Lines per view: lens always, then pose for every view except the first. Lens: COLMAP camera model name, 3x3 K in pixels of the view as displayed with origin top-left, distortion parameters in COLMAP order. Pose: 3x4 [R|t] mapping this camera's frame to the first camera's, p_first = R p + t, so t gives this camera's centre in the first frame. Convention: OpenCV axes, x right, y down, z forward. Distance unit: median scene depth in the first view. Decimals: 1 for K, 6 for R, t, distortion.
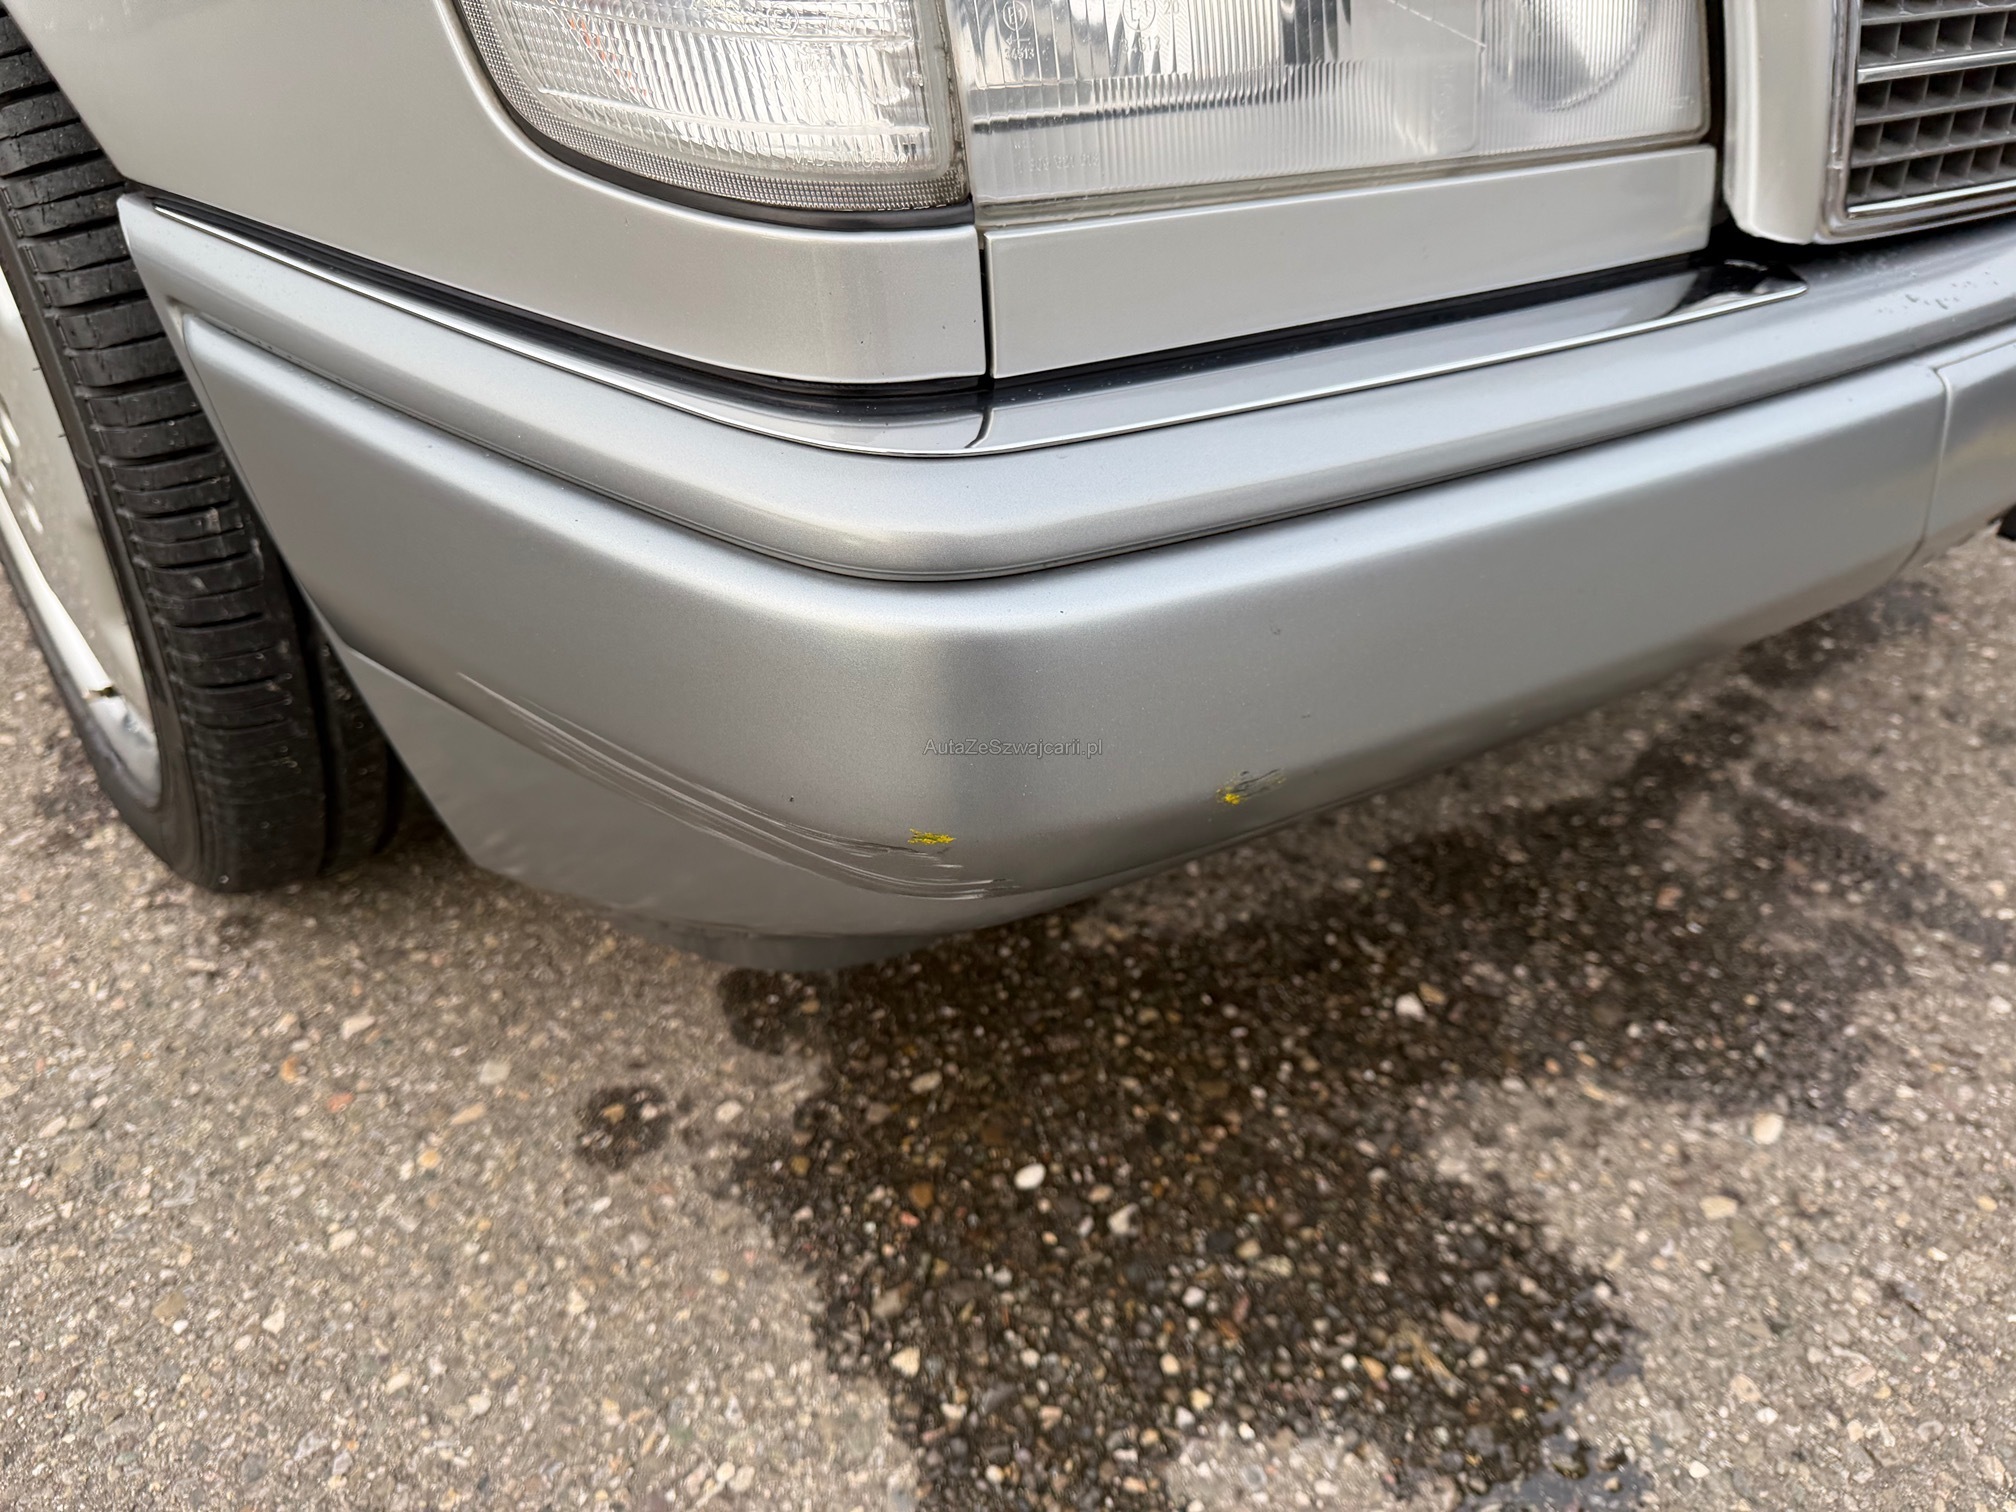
lens RADIAL K [[1413.0, 0, 998.1], [0, 1413.0, 778.2], [0, 0, 1]] dist [0.001545, -0.017264]
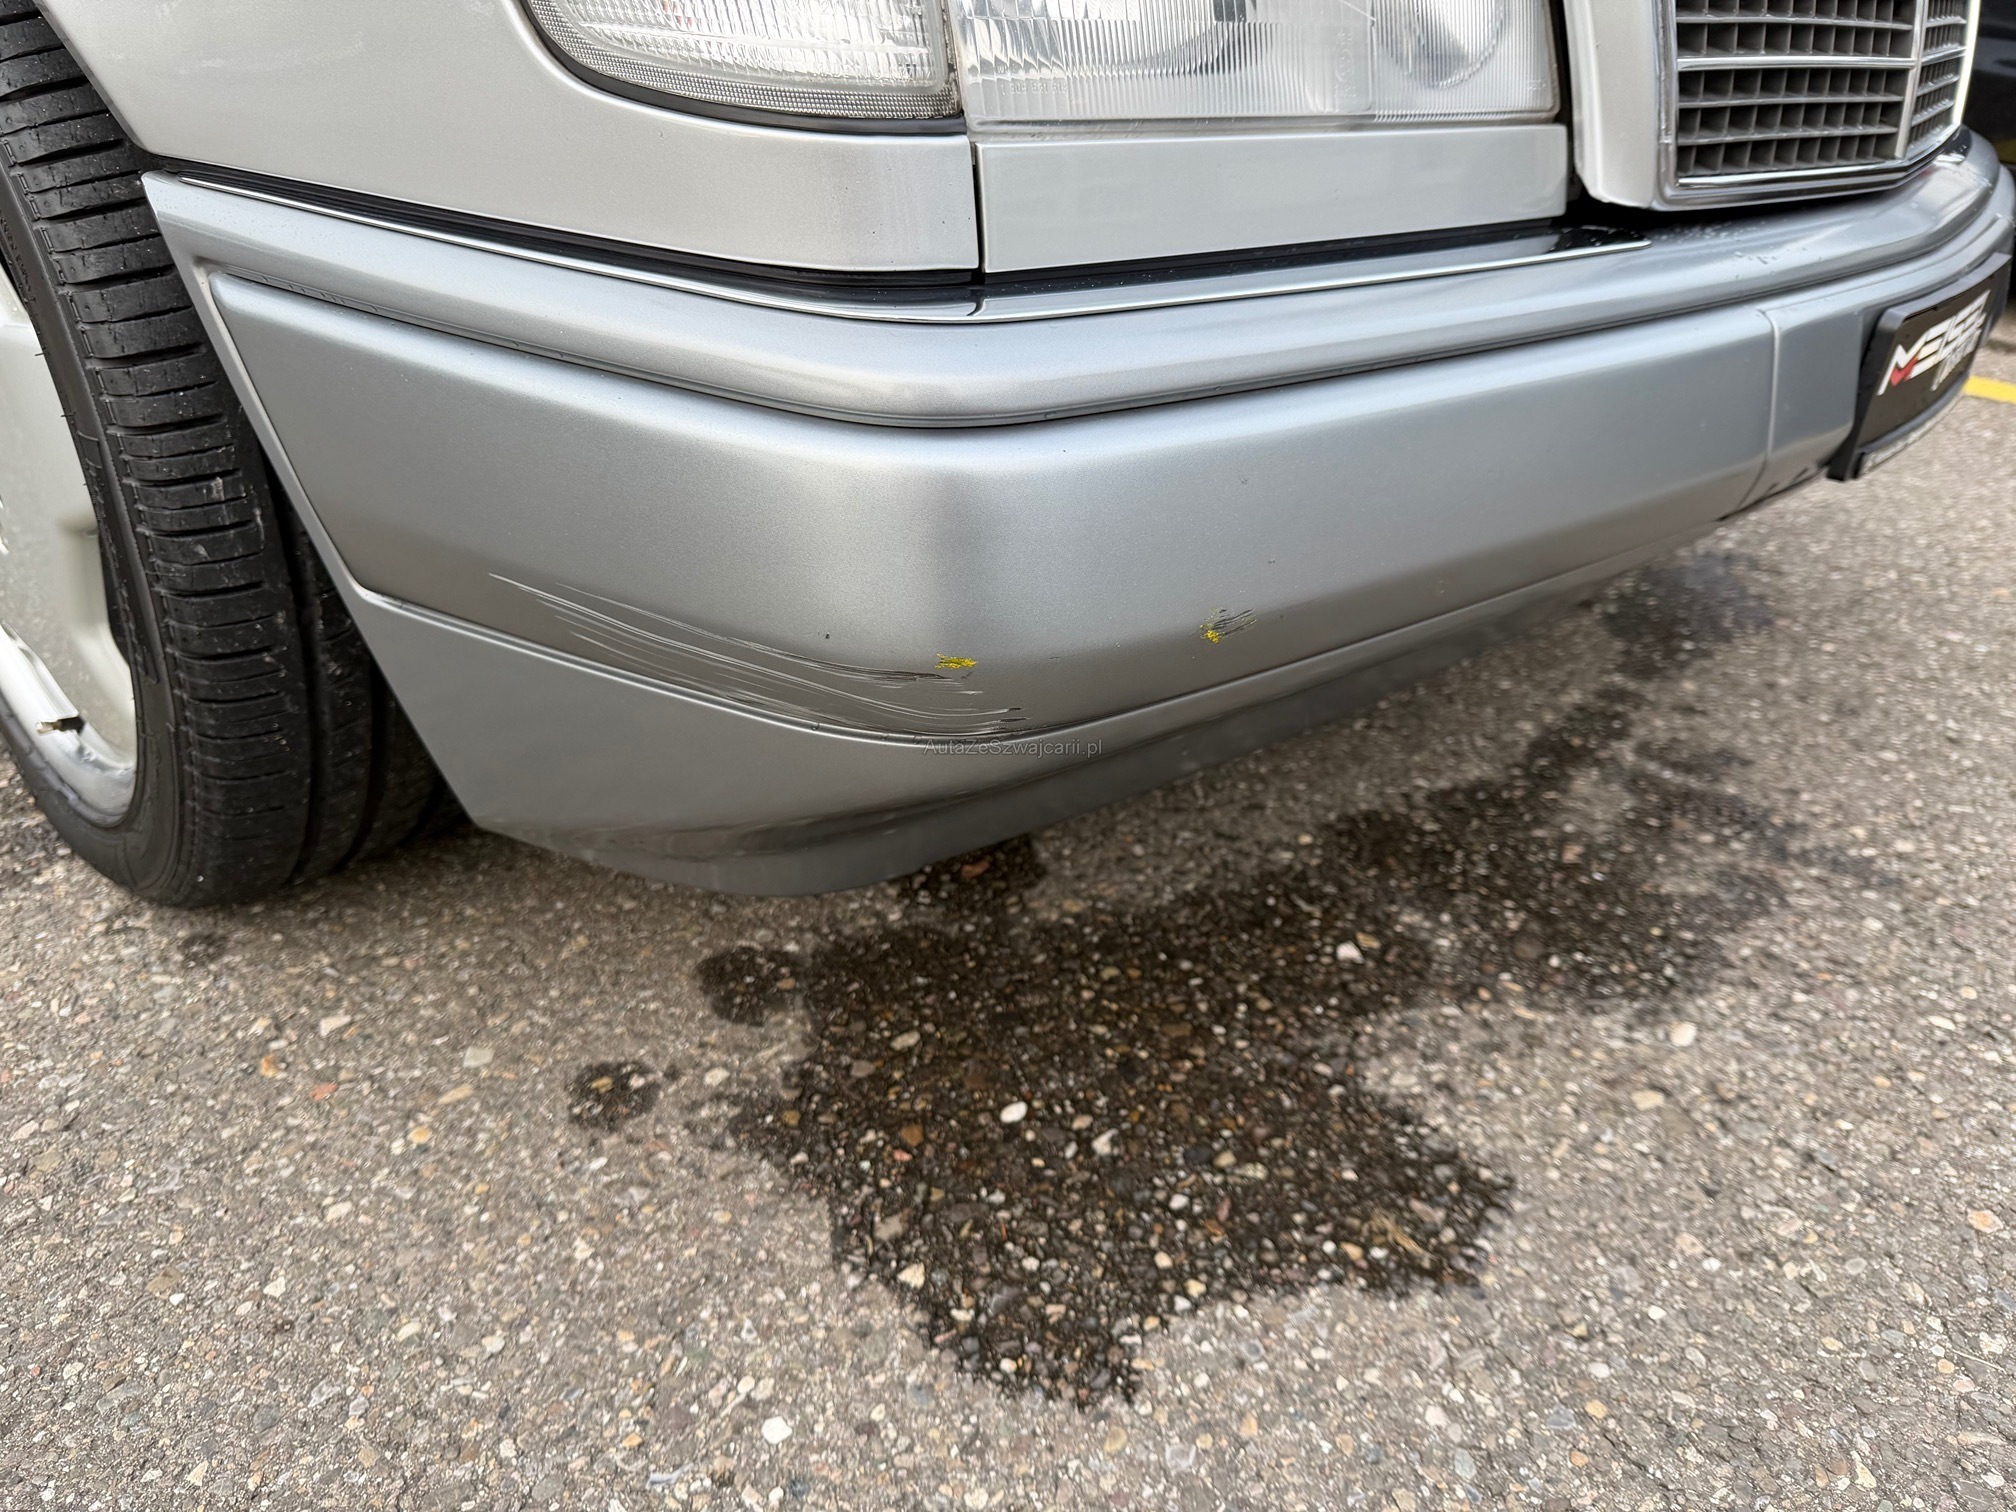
lens RADIAL K [[1413.0, 0, 1012.3], [0, 1413.0, 787.8], [0, 0, 1]] dist [0.001545, -0.017264]
pose [[0.995095, -0.047308, 0.086879, -0.056940], [0.054790, 0.994800, -0.085855, 0.130705], [-0.082366, 0.090194, 0.992512, -0.057182]]
